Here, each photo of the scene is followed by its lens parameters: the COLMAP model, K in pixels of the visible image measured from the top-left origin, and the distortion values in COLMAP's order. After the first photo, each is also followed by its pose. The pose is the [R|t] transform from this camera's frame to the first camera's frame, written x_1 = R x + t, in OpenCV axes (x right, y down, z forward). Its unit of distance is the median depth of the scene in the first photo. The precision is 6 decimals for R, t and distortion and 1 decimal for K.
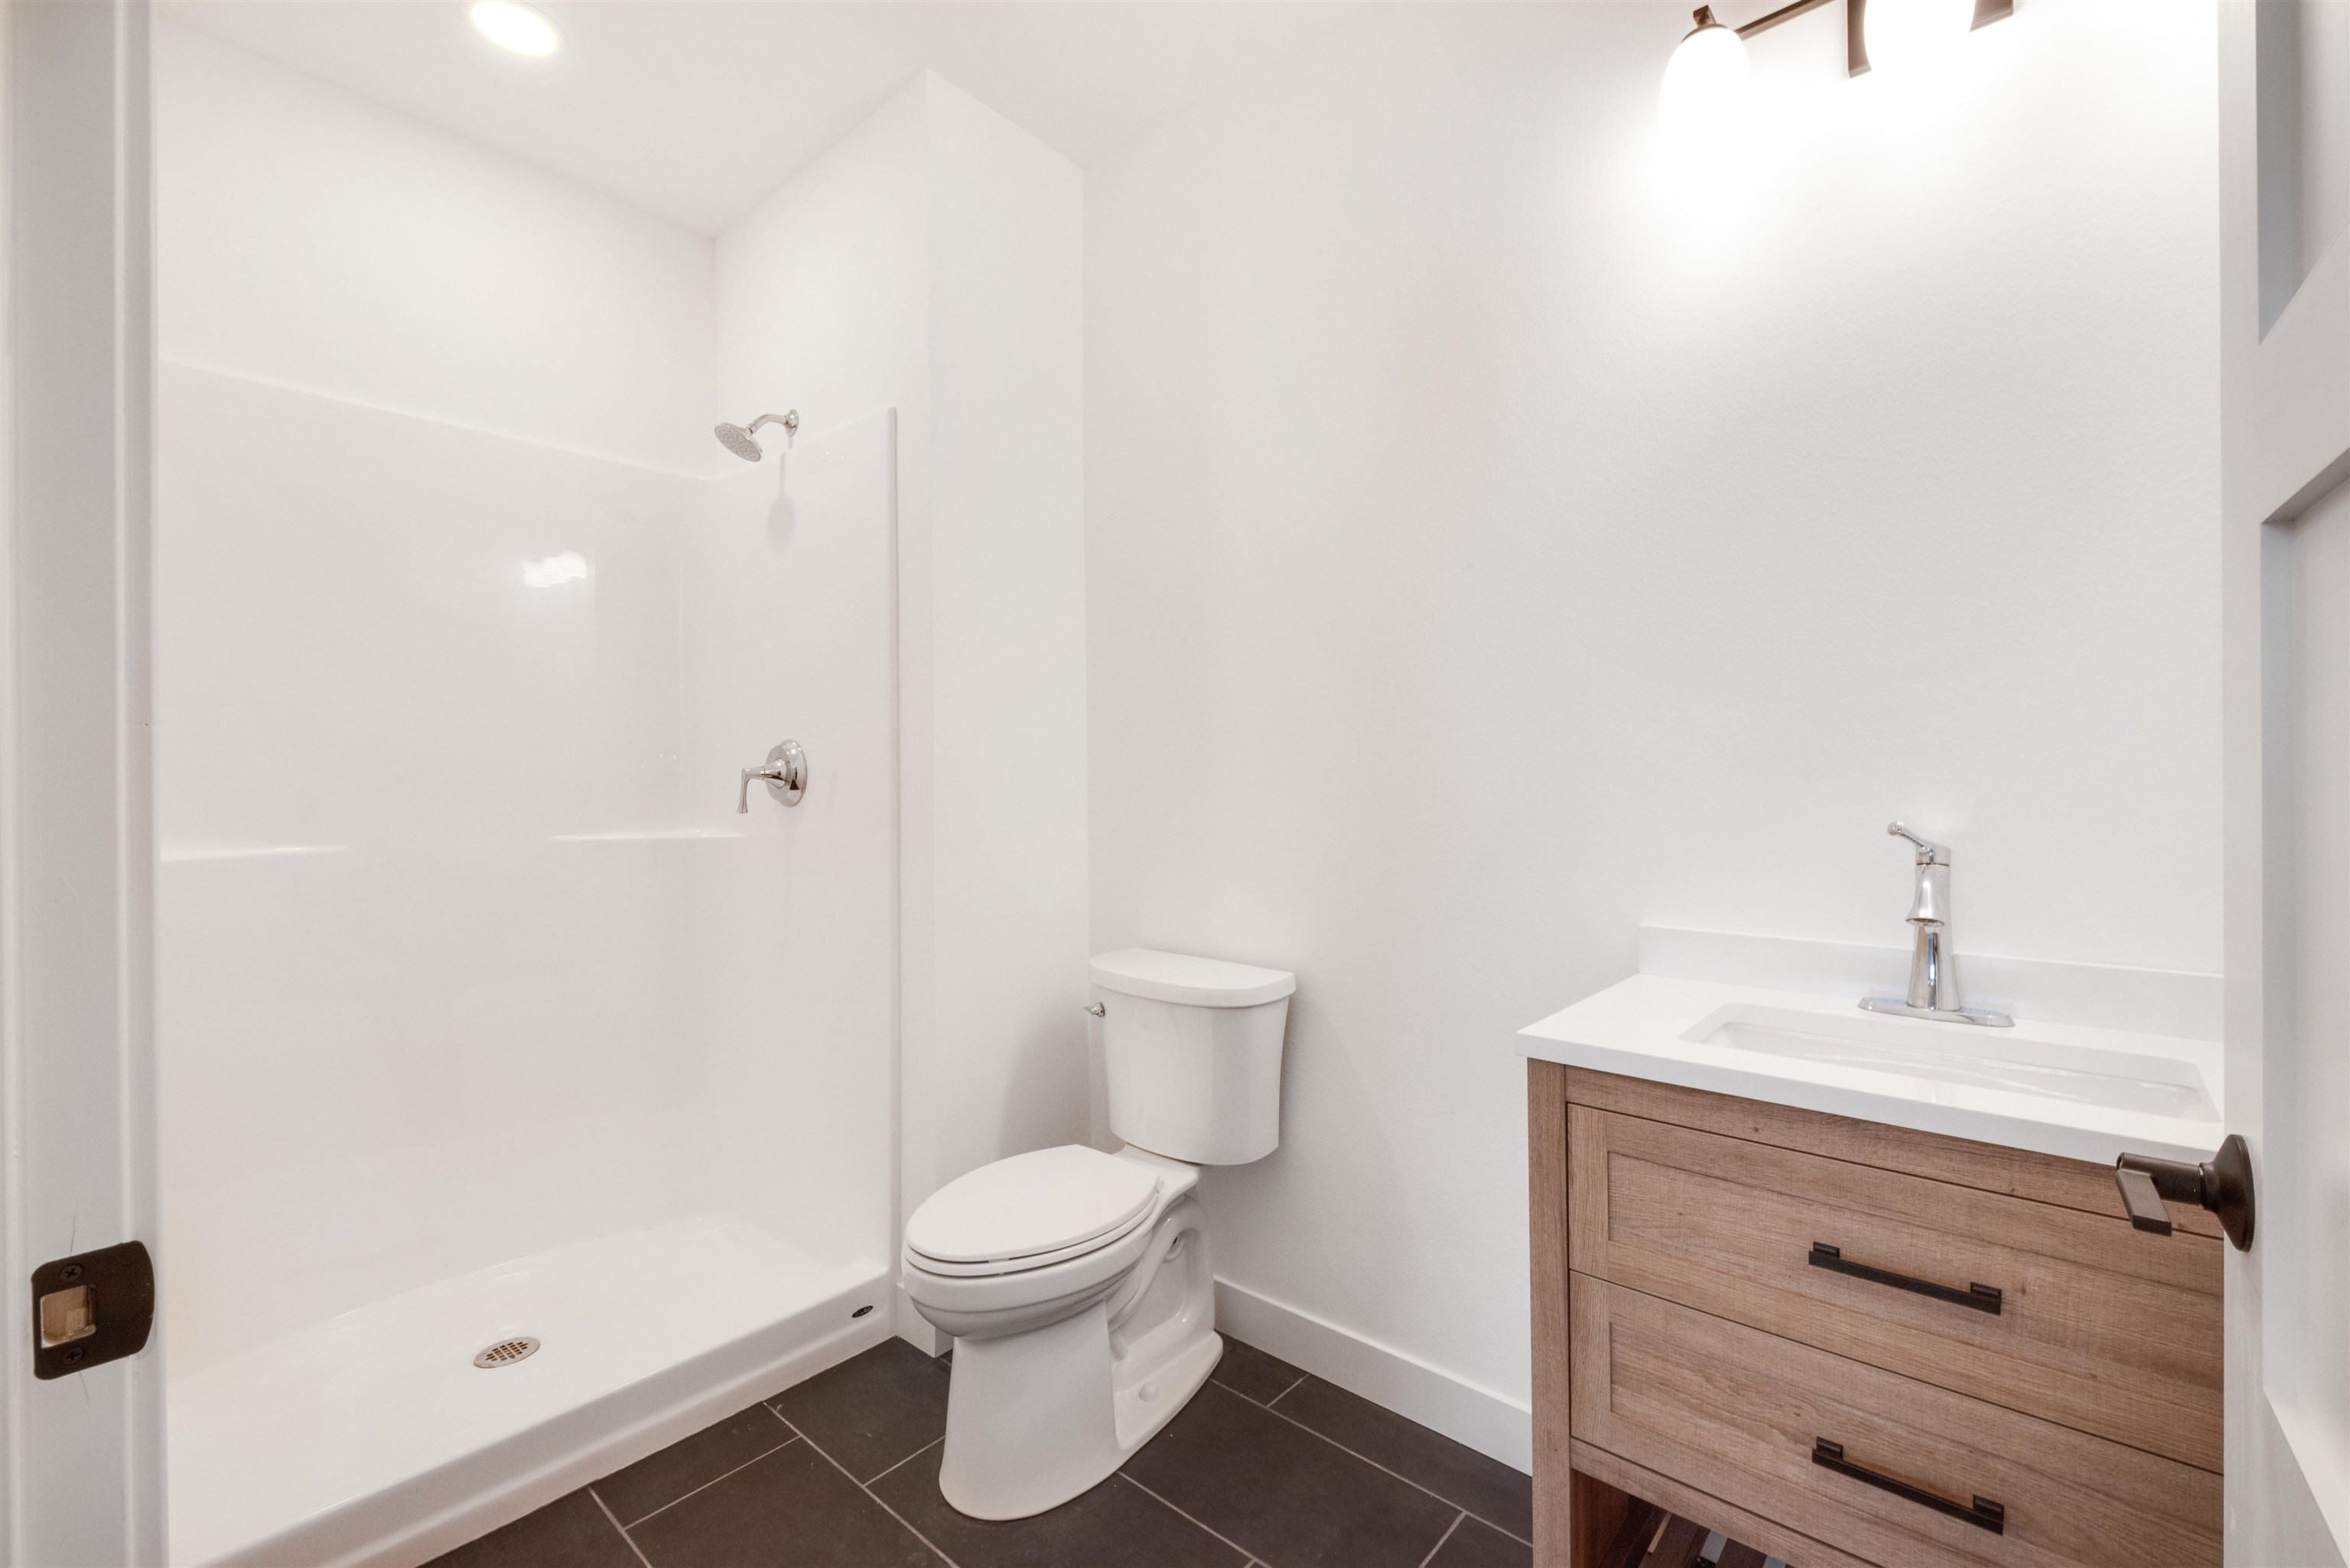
lens RADIAL K [[1051.0, 0, 1172.5], [0, 1051.0, 765.9], [0, 0, 1]] dist [0.001206, -0.000224]
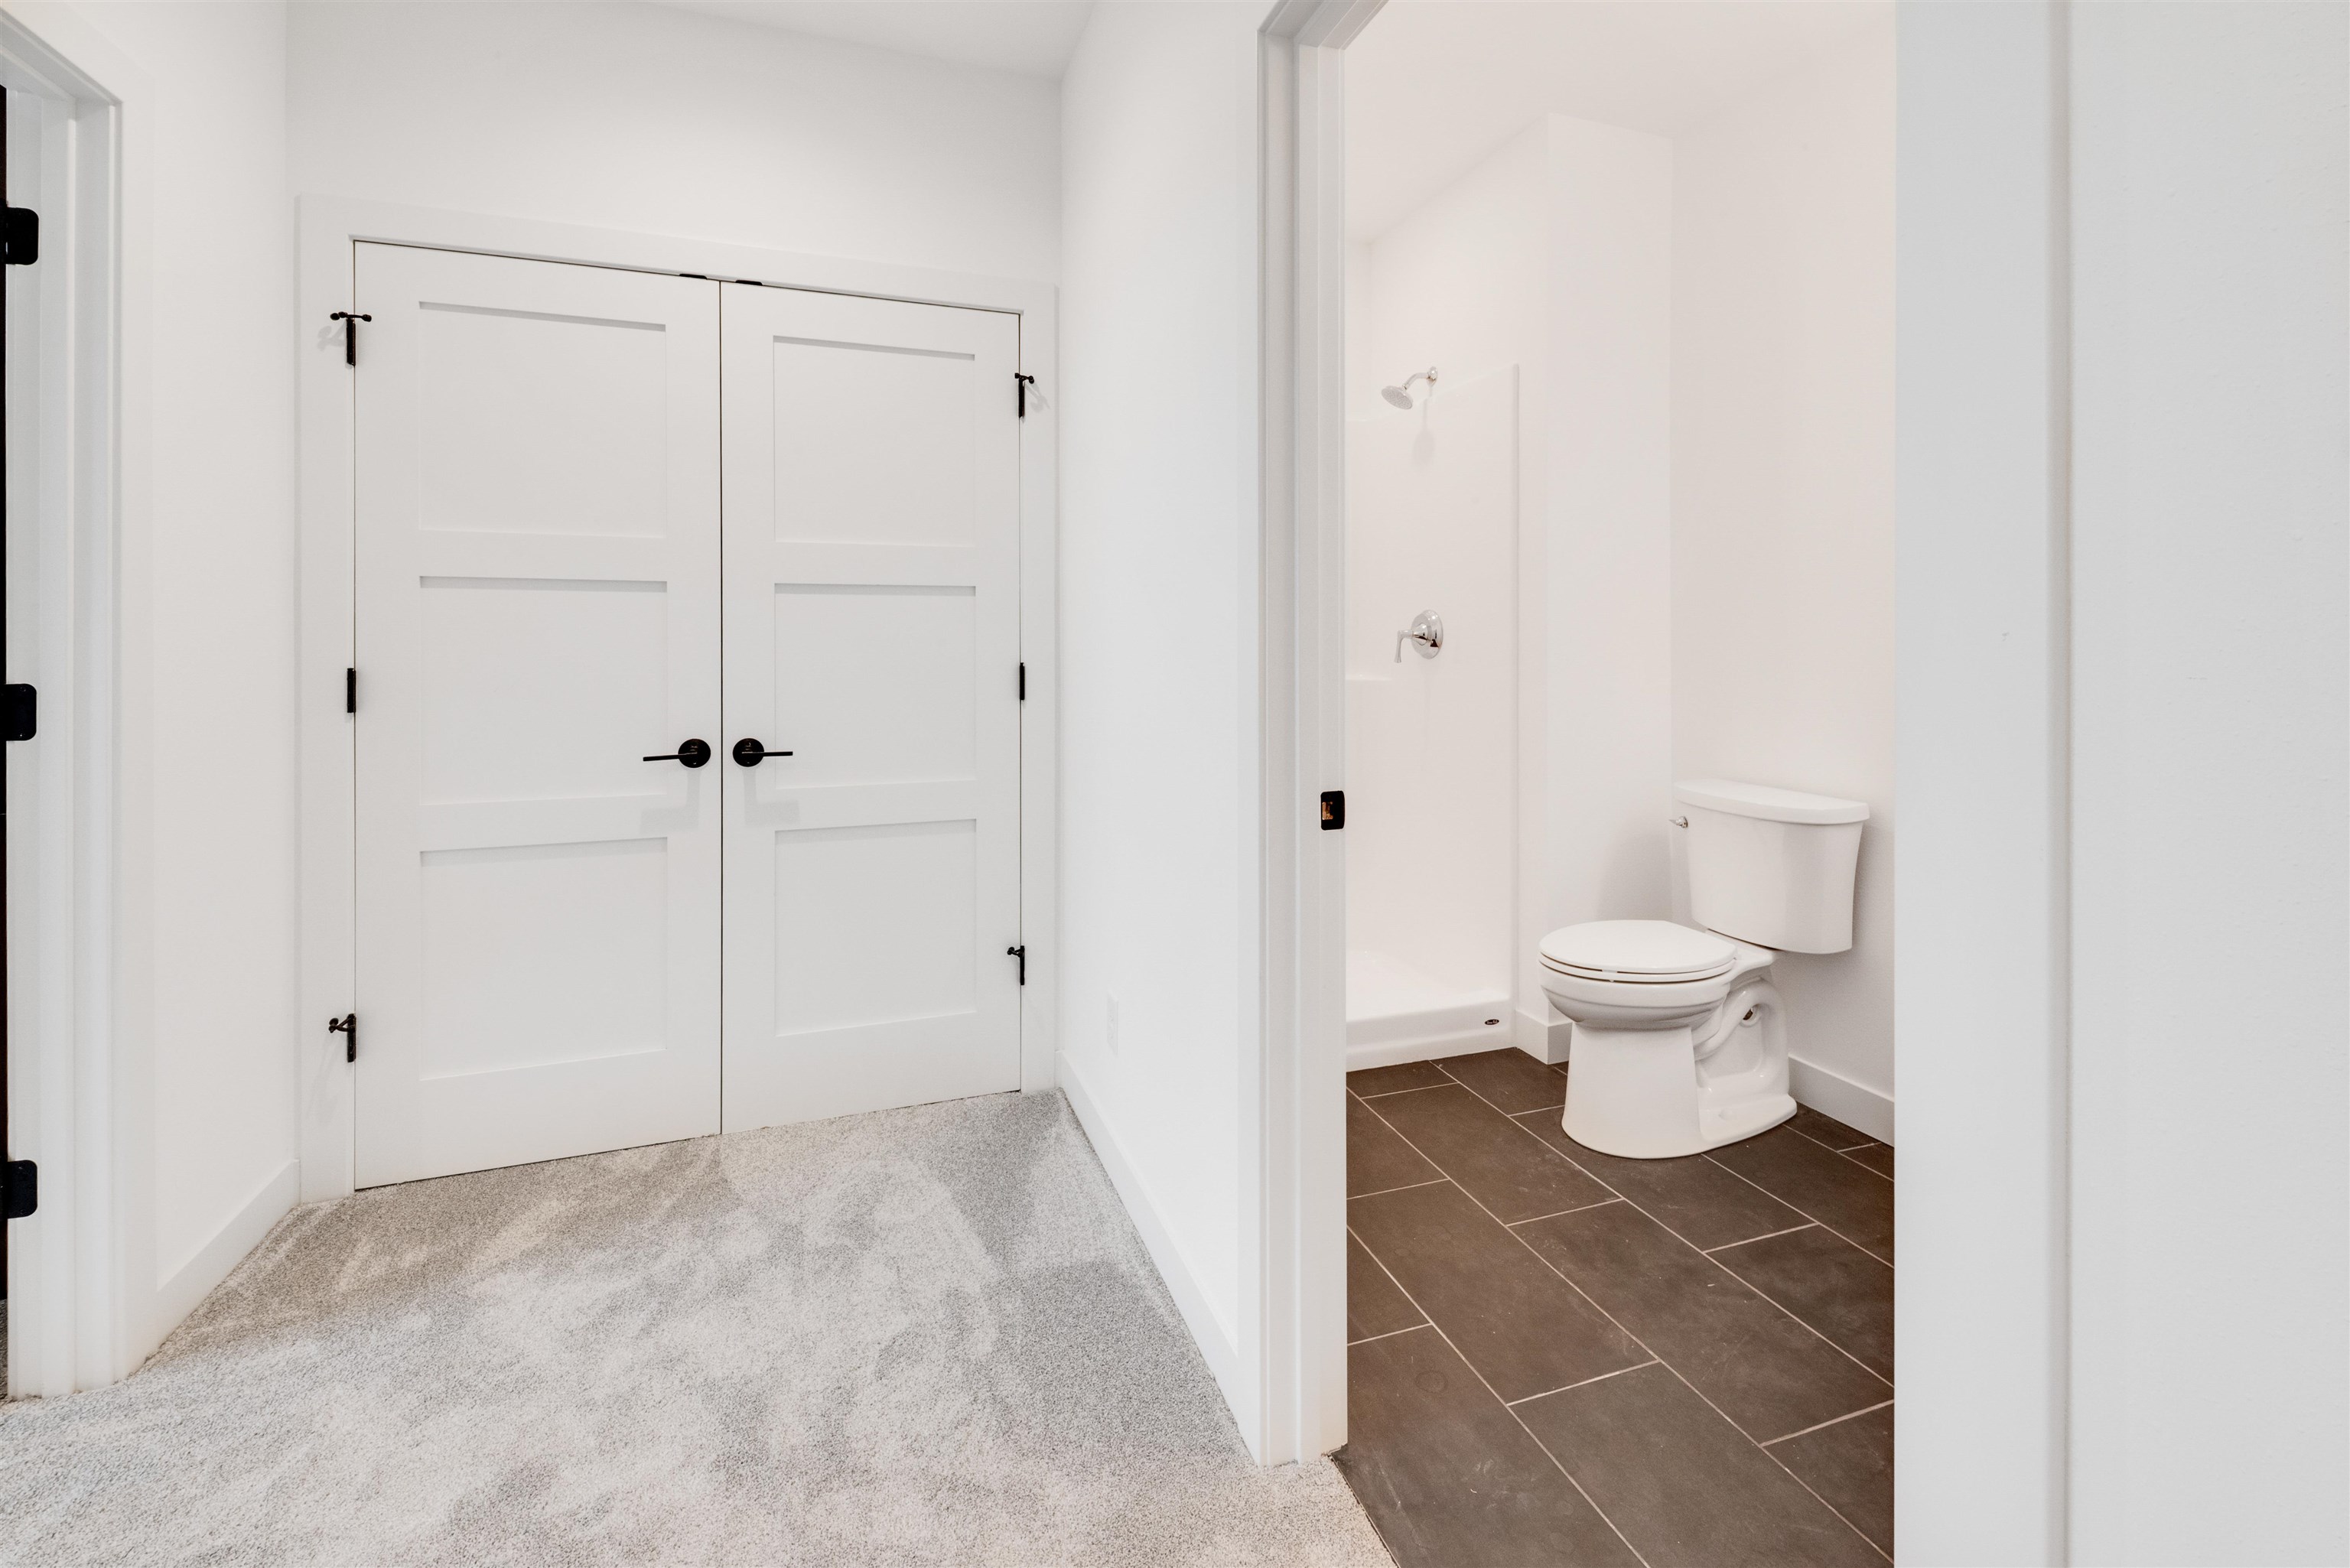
lens RADIAL K [[1030.3, 0, 1180.2], [0, 1030.3, 640.1], [0, 0, 1]] dist [0.012284, -0.000386]
pose [[0.877835, 0.007983, -0.478896, -0.007012], [-0.003950, 0.999948, 0.009428, 0.004033], [0.478946, -0.006384, 0.877821, -0.397296]]
